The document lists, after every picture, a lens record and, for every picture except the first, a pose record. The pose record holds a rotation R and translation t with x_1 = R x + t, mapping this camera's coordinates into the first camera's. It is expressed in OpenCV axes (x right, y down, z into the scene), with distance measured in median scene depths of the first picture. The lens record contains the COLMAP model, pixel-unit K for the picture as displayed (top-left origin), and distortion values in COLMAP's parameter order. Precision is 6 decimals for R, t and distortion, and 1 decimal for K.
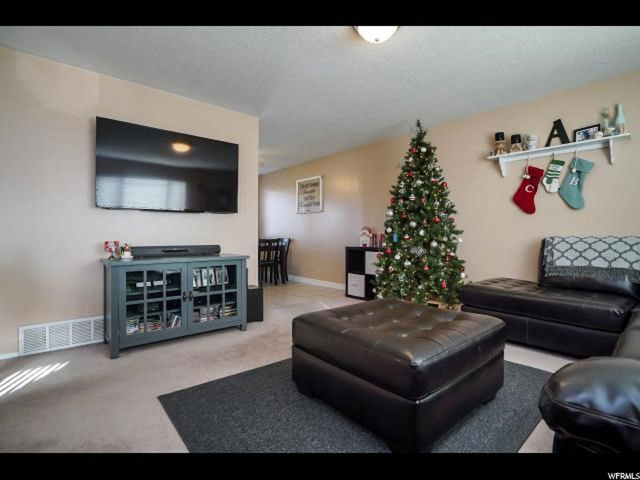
lens RADIAL K [[315.4, 0, 323.2], [0, 315.4, 236.9], [0, 0, 1]] dist [-0.030311, 0.009072]
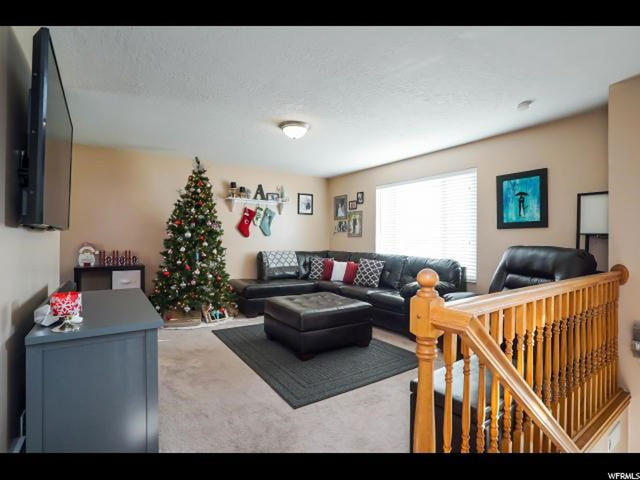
lens RADIAL K [[315.4, 0, 319.5], [0, 315.4, 238.0], [0, 0, 1]] dist [-0.030311, 0.009072]
pose [[0.127212, 0.003738, 0.991868, -0.928174], [-0.004870, 0.999983, -0.003144, -0.067475], [-0.991864, -0.004430, 0.127228, 0.415977]]
